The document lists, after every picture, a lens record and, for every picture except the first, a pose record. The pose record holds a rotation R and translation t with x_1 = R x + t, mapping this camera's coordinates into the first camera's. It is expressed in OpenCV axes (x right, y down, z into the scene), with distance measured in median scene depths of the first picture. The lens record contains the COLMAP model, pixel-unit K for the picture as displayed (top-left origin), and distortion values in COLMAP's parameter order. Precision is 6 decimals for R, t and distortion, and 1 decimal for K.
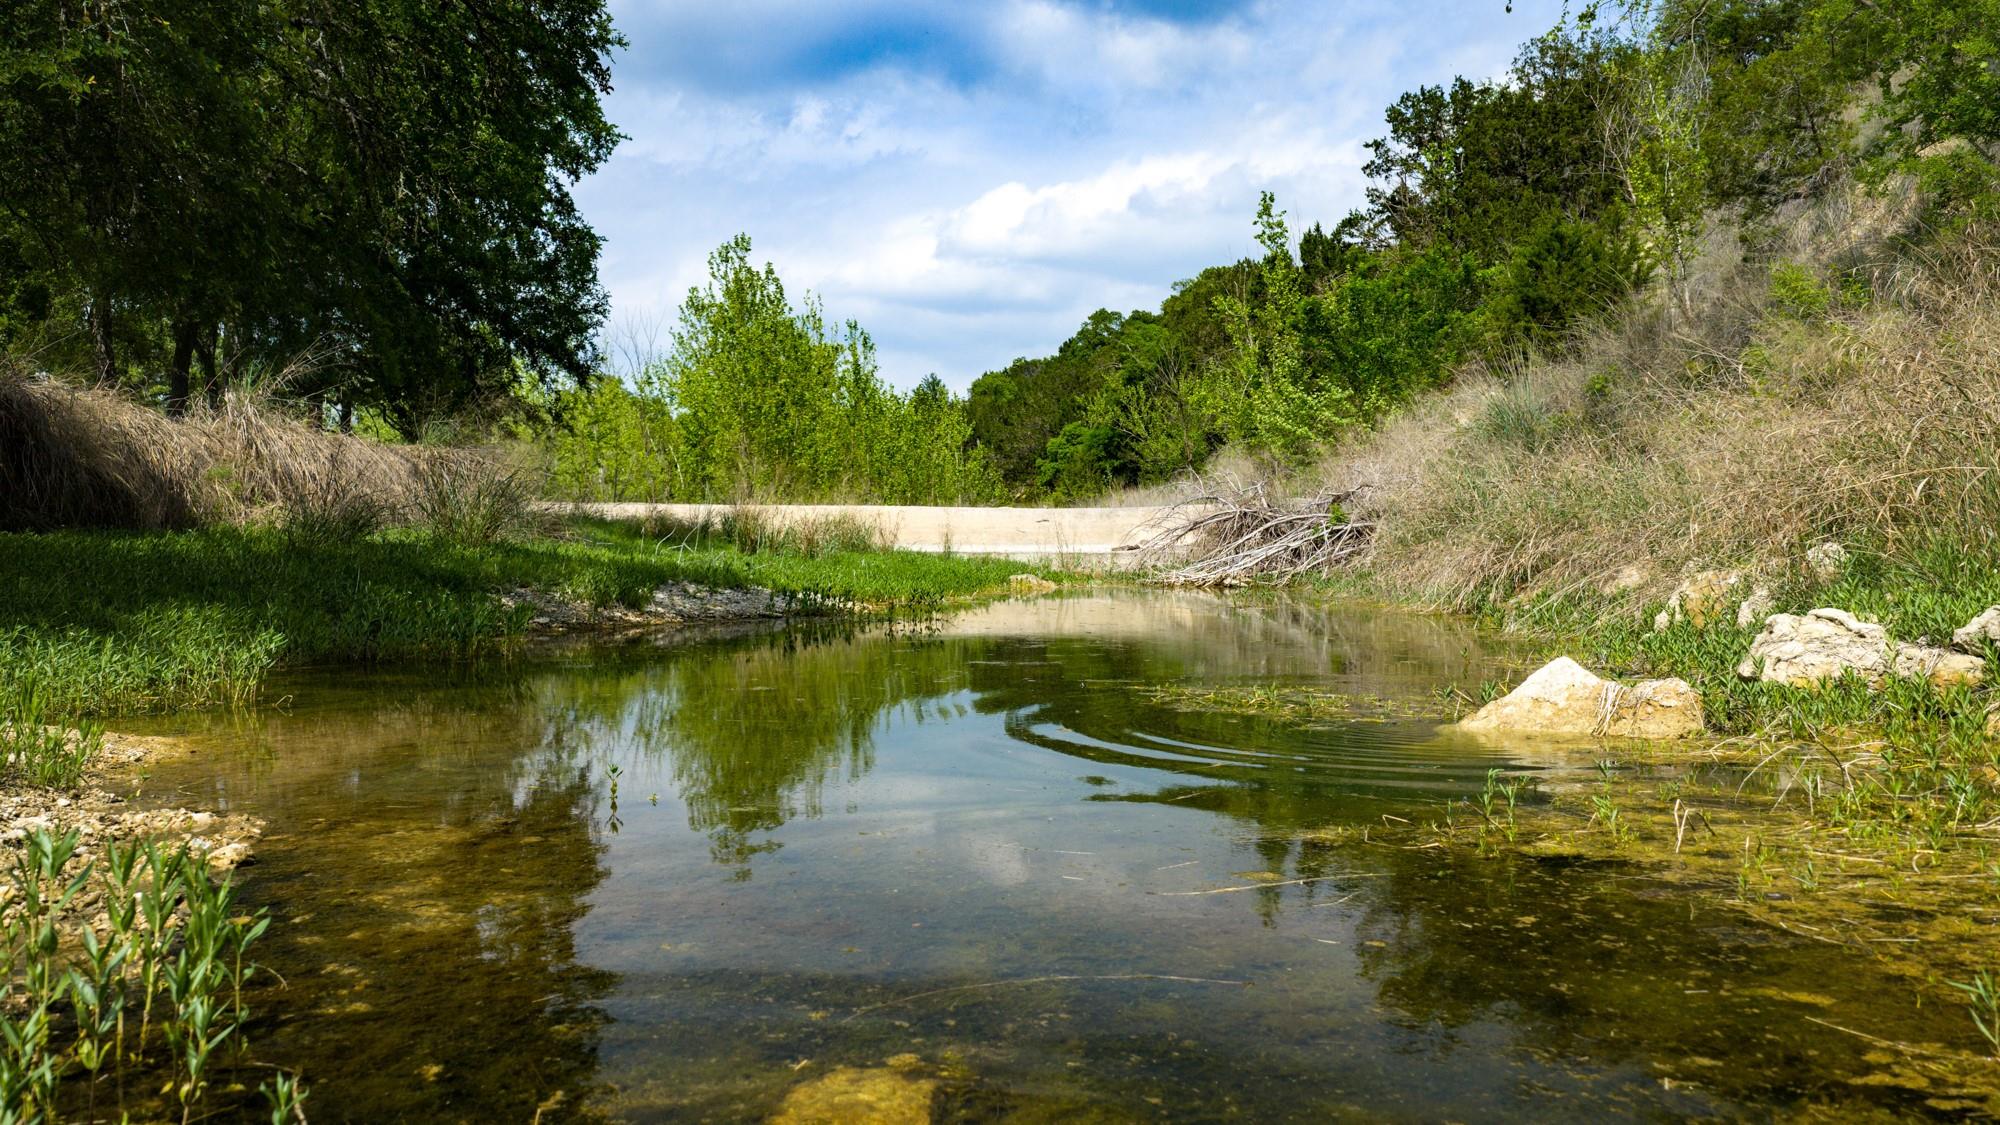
lens RADIAL K [[1681.9, 0, 999.2], [0, 1681.9, 571.1], [0, 0, 1]] dist [0.011267, -0.022360]
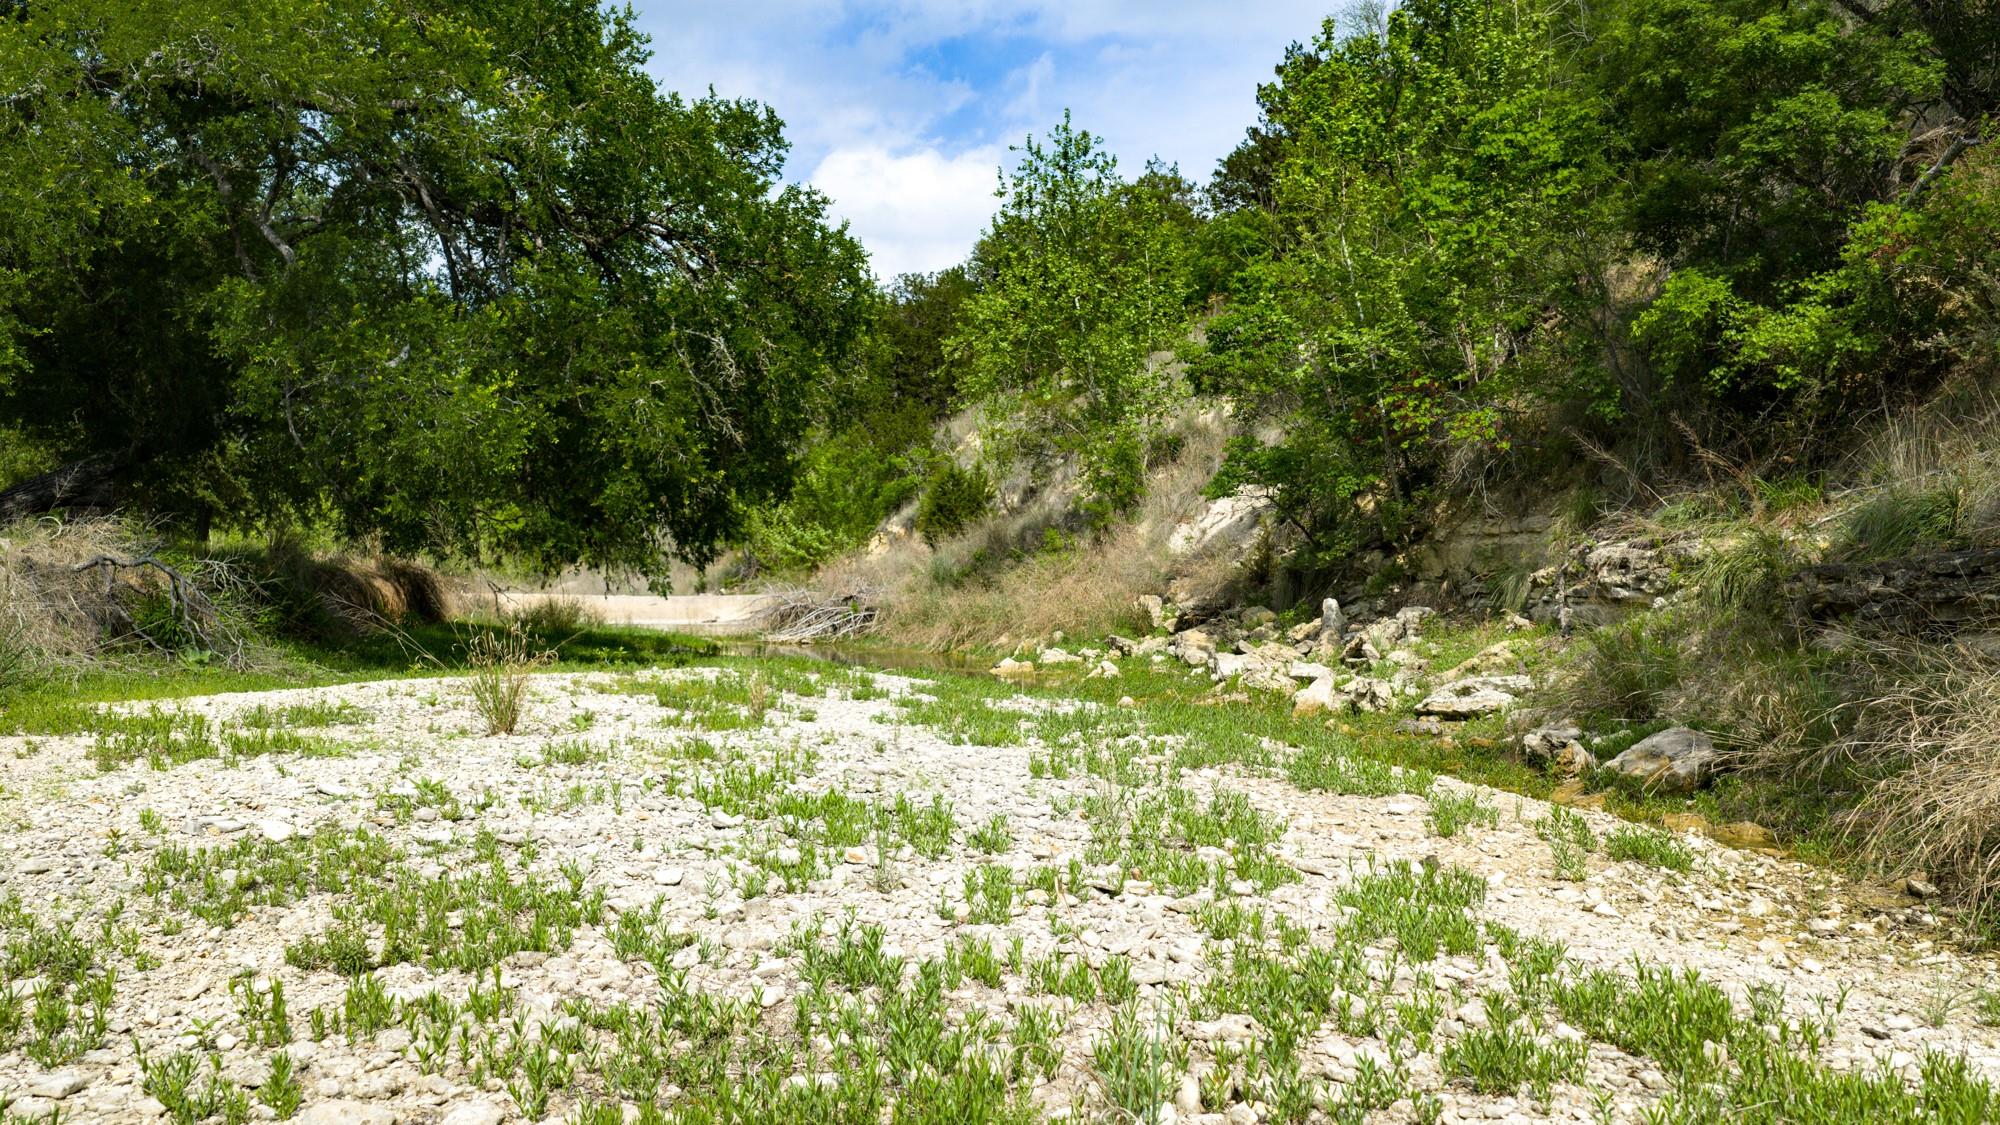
lens RADIAL K [[1681.9, 0, 998.6], [0, 1681.9, 564.8], [0, 0, 1]] dist [0.011267, -0.022360]
pose [[0.920451, 0.011821, 0.390680, -0.329647], [0.002279, 0.999363, -0.035606, -0.009601], [-0.390852, 0.033664, 0.919838, -0.720769]]
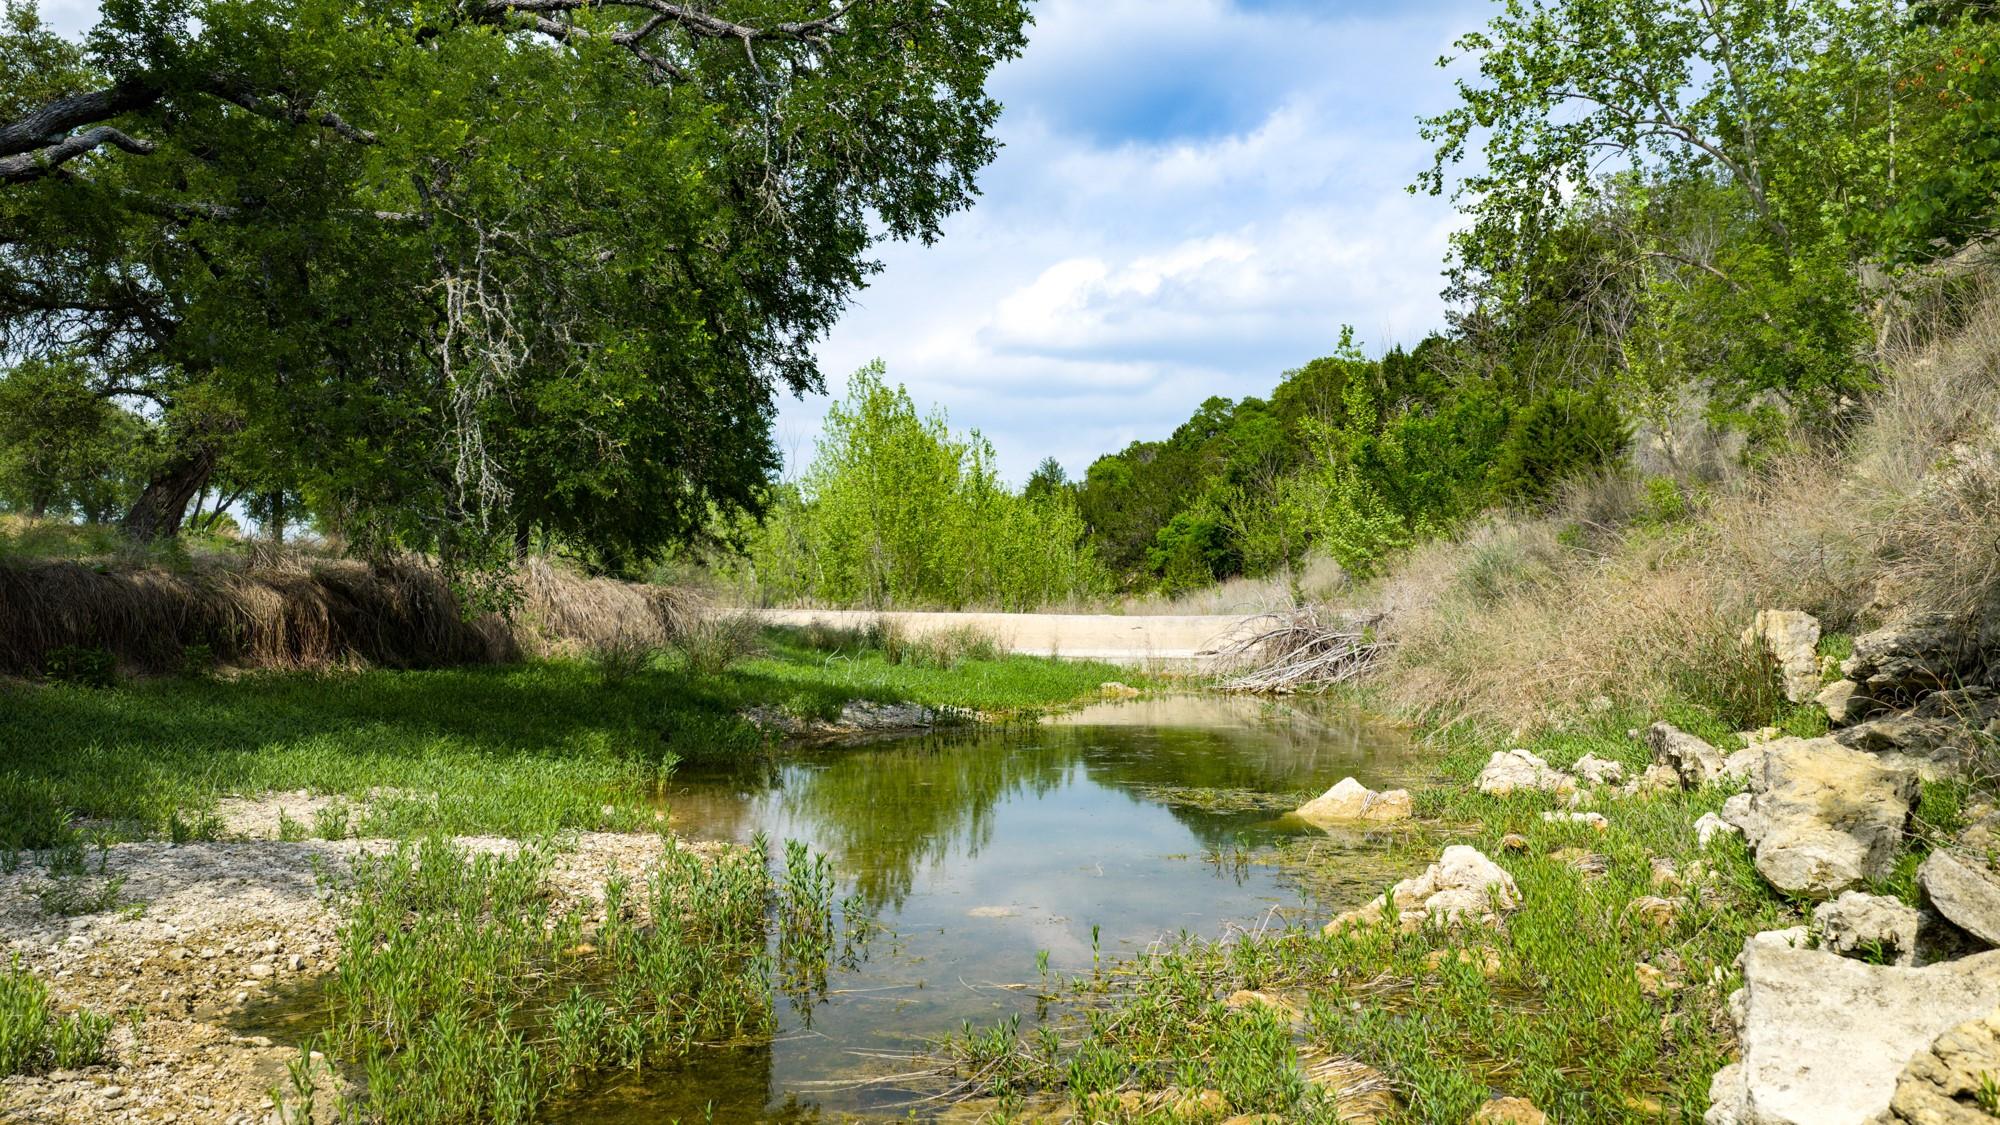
lens RADIAL K [[1681.9, 0, 1005.2], [0, 1681.9, 560.5], [0, 0, 1]] dist [0.011267, -0.022360]
pose [[0.997742, 0.002379, -0.067115, 0.013148], [-0.005680, 0.998781, -0.049040, -0.019337], [0.066916, 0.049310, 0.996539, -0.185774]]
